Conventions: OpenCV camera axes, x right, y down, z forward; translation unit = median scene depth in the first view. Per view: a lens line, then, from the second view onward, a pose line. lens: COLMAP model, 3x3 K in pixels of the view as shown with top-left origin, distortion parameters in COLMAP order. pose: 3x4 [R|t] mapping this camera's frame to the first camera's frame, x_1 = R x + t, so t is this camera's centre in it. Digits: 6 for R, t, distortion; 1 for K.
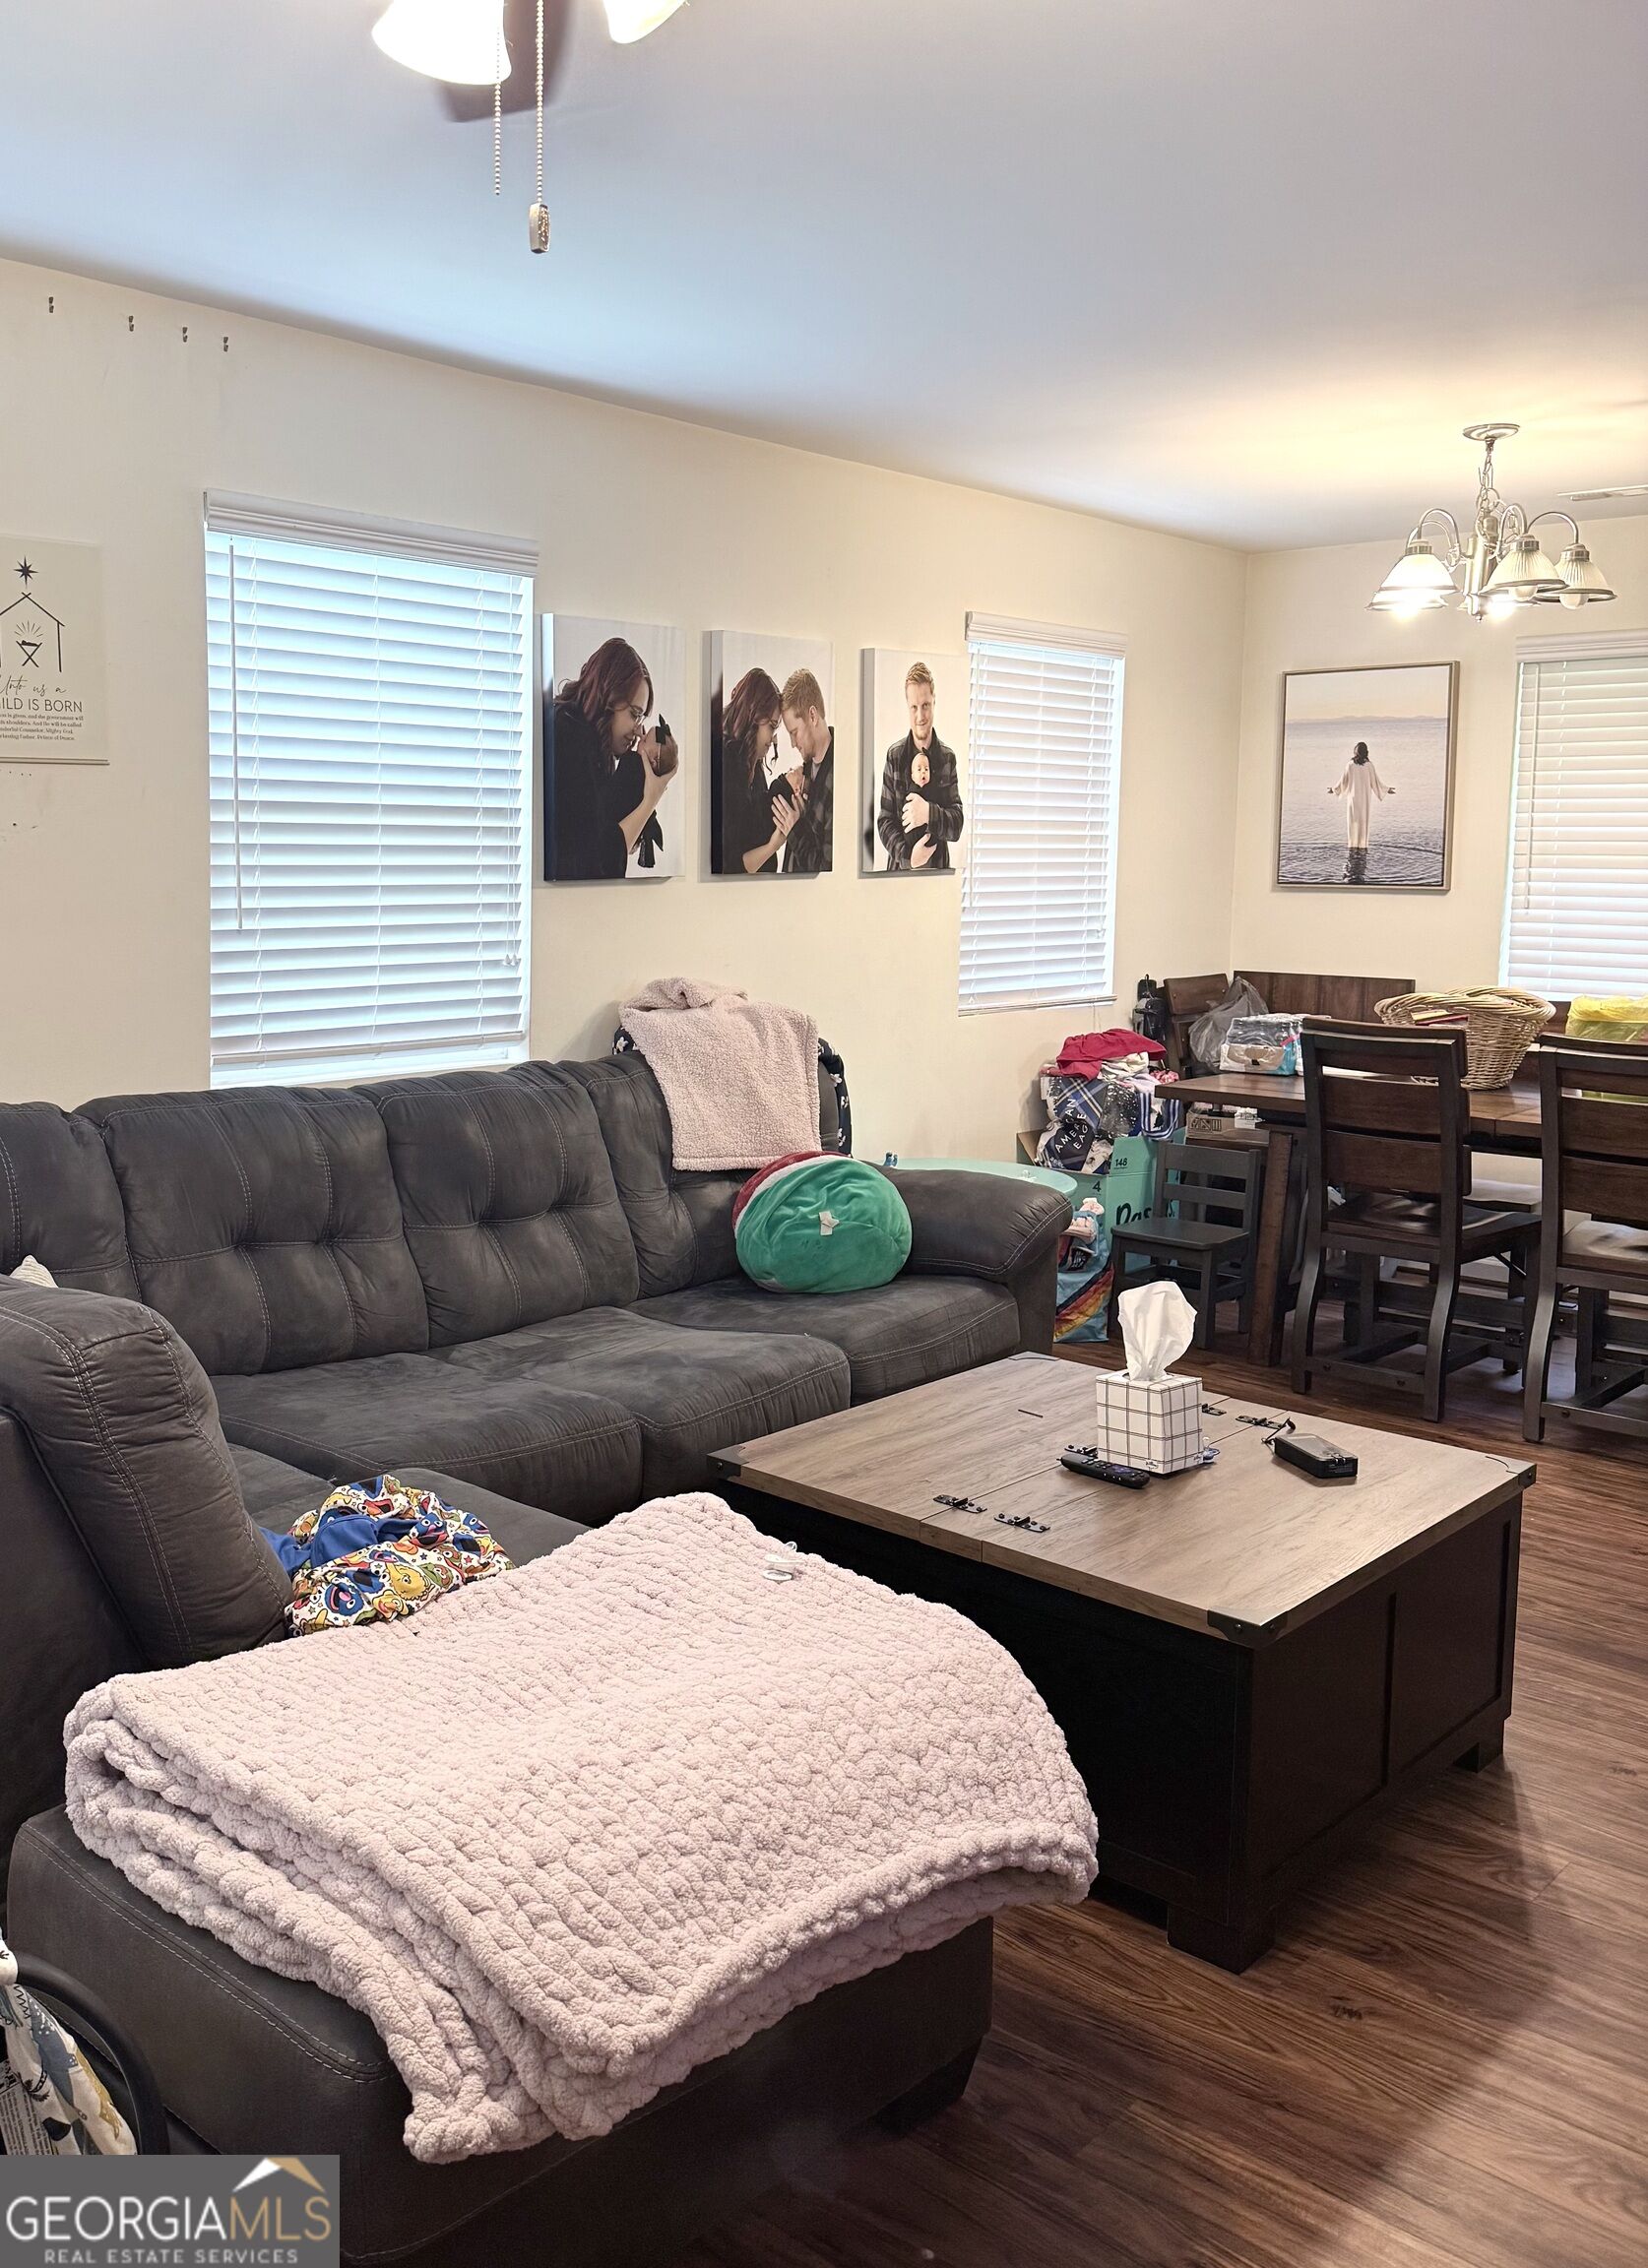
lens RADIAL K [[1932.7, 0, 824.0], [0, 1932.7, 1134.0], [0, 0, 1]] dist [0.056015, -0.003305]
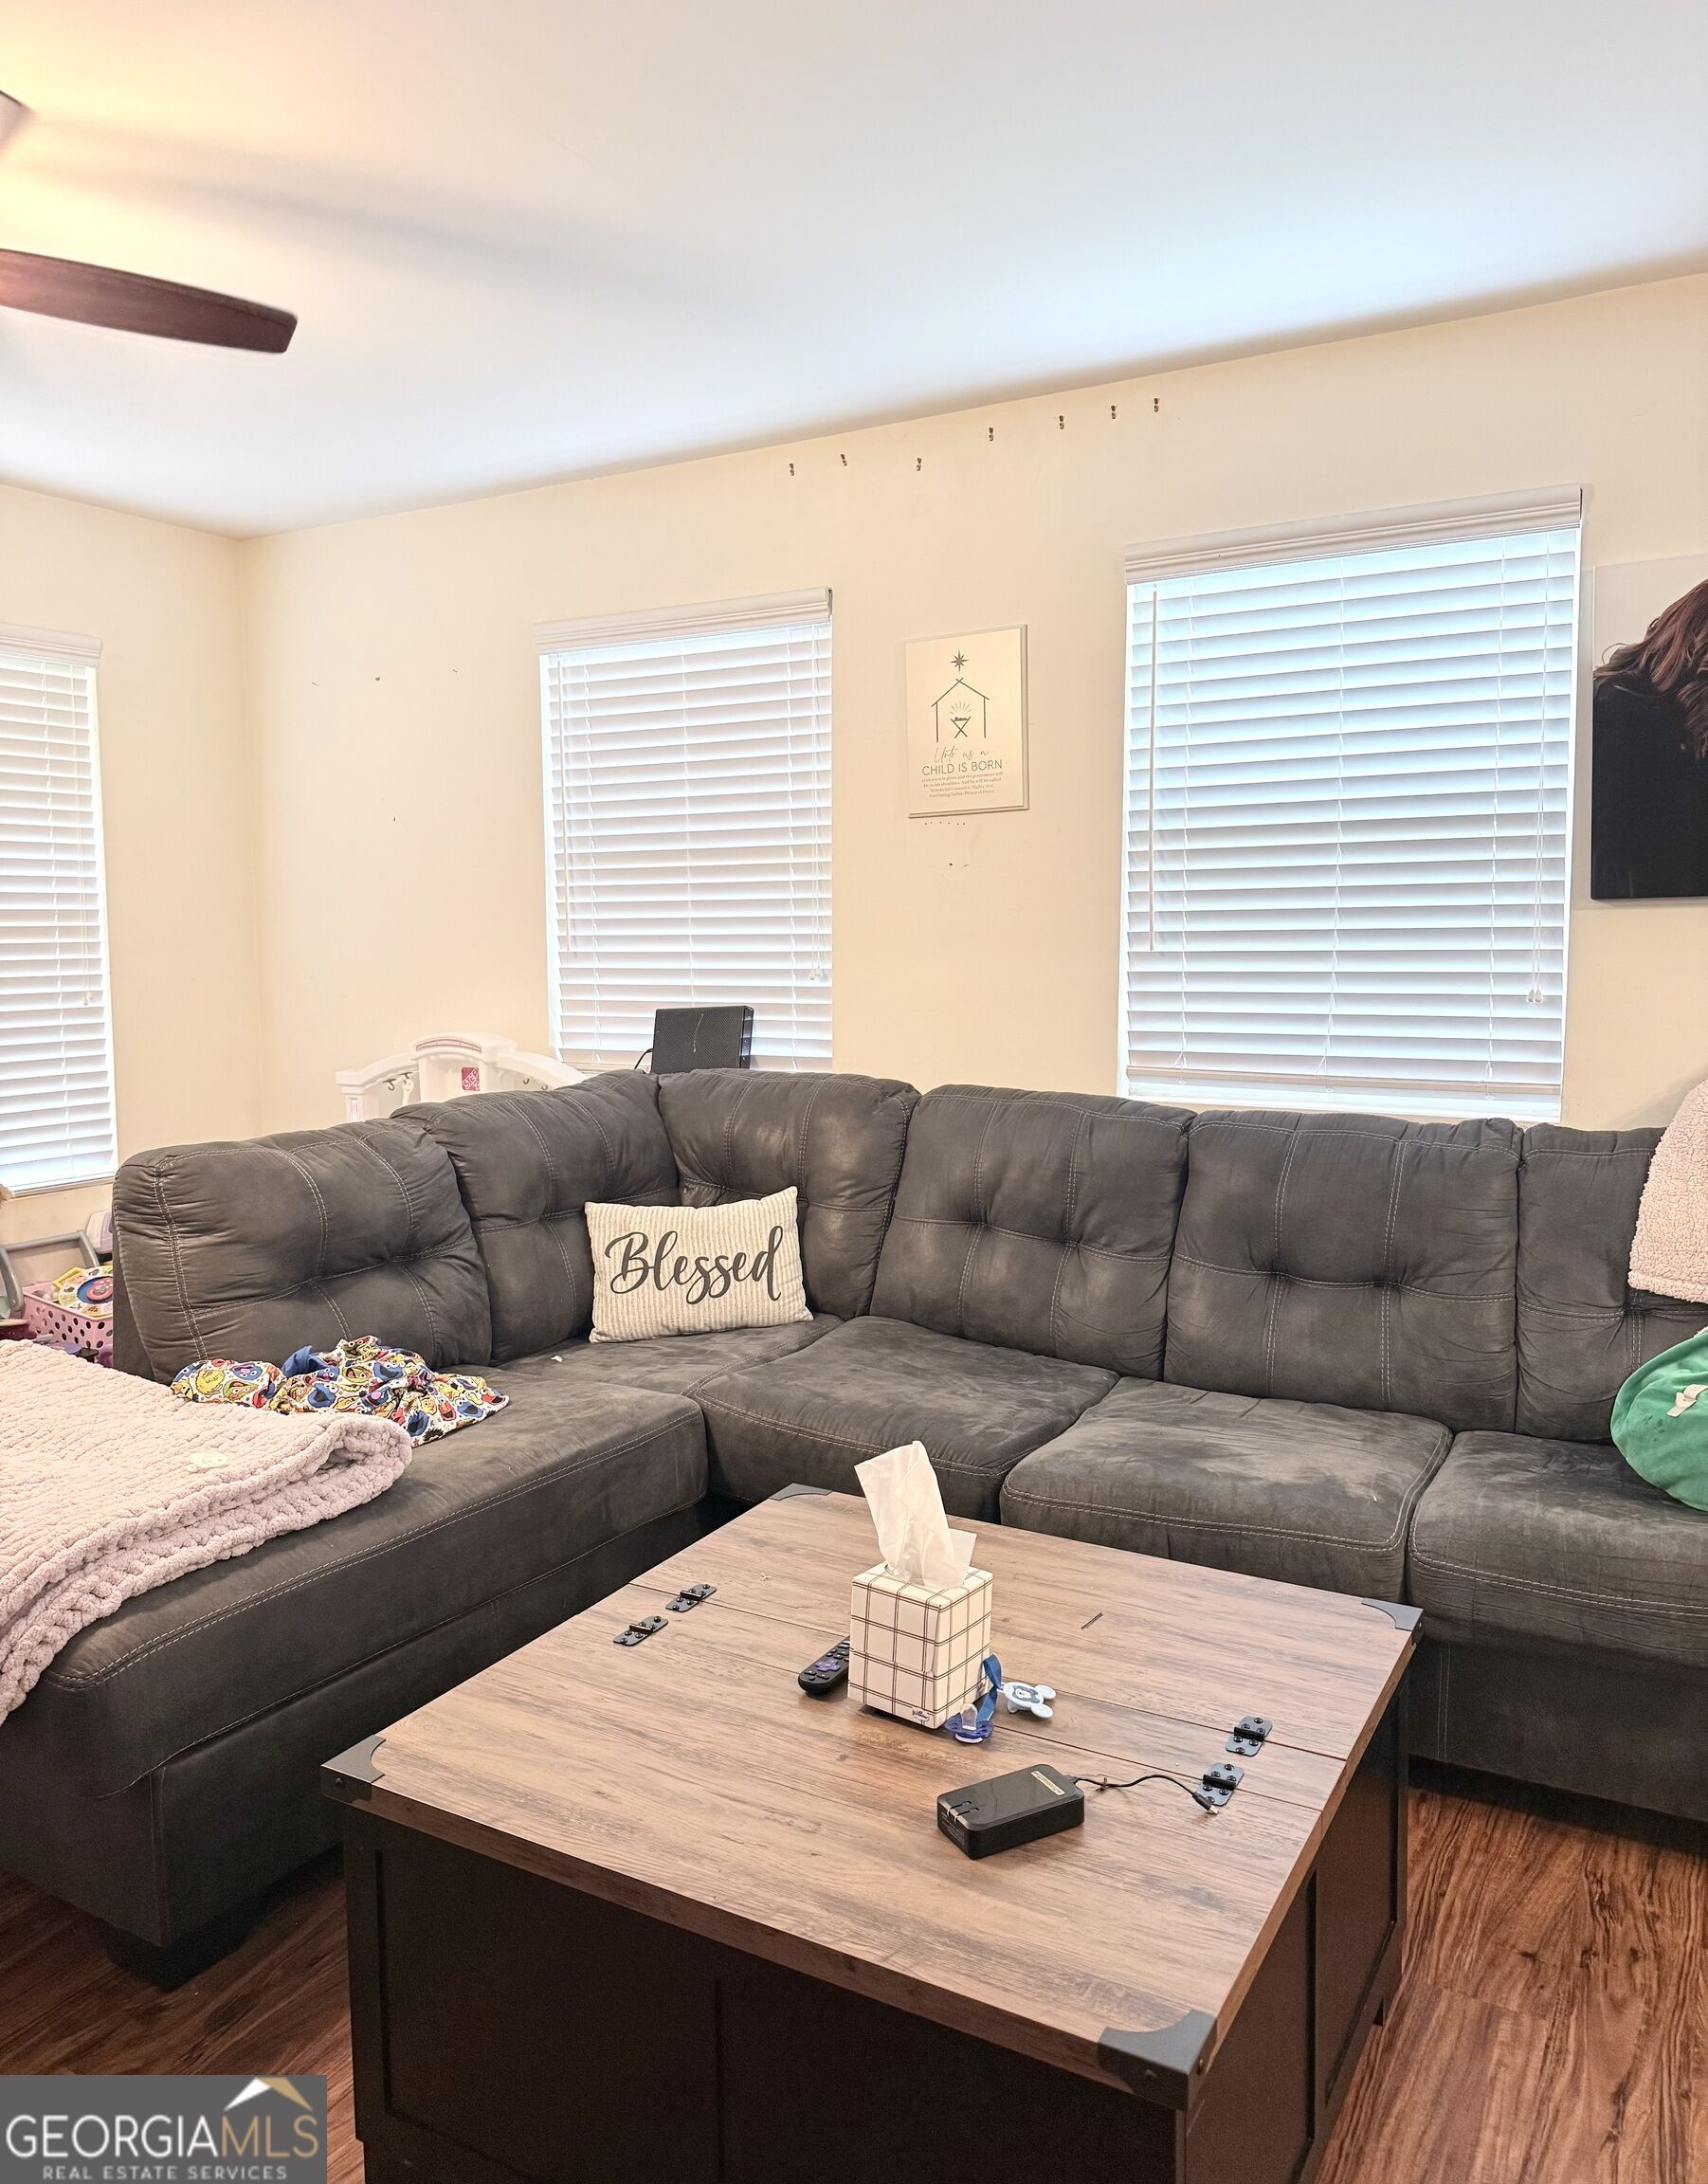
lens RADIAL K [[1778.6, 0, 854.0], [0, 1778.6, 1092.0], [0, 0, 1]] dist [0.146164, 0.000648]
pose [[0.174085, 0.092666, -0.980361, 0.672976], [-0.129885, 0.989025, 0.070421, -0.080637], [0.976127, 0.115075, 0.184210, 0.697427]]
